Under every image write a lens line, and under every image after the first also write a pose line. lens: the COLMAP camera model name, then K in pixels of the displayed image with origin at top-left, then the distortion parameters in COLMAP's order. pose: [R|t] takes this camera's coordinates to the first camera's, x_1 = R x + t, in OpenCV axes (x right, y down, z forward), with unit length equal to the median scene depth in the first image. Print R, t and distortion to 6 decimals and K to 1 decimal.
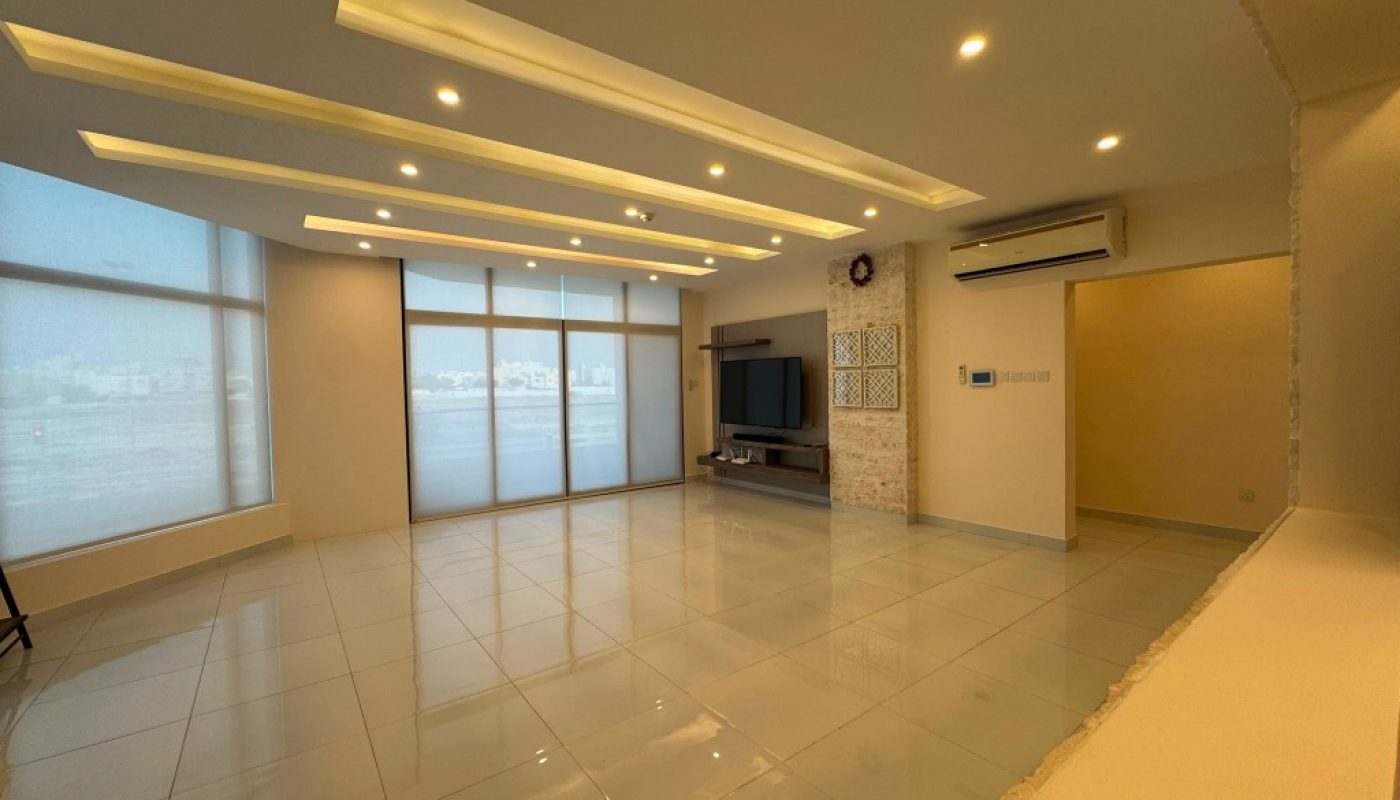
lens RADIAL K [[558.2, 0, 699.3], [0, 558.2, 399.3], [0, 0, 1]] dist [-0.008772, 0.000196]
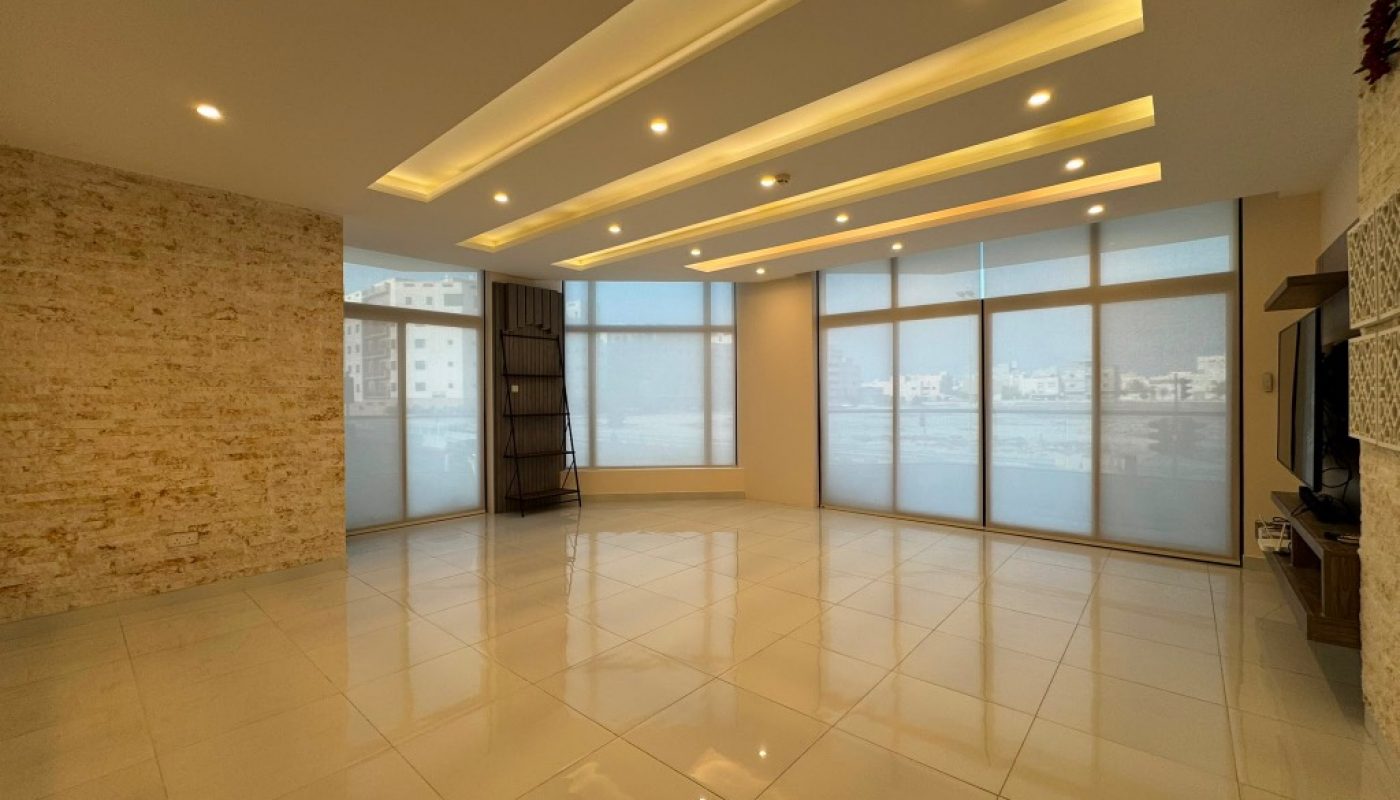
lens RADIAL K [[558.2, 0, 700.4], [0, 558.2, 404.1], [0, 0, 1]] dist [-0.008772, 0.000196]
pose [[0.201554, 0.031360, -0.978975, 0.472683], [-0.024585, 0.999334, 0.026951, -0.008087], [0.979169, 0.018636, 0.202191, 0.487881]]
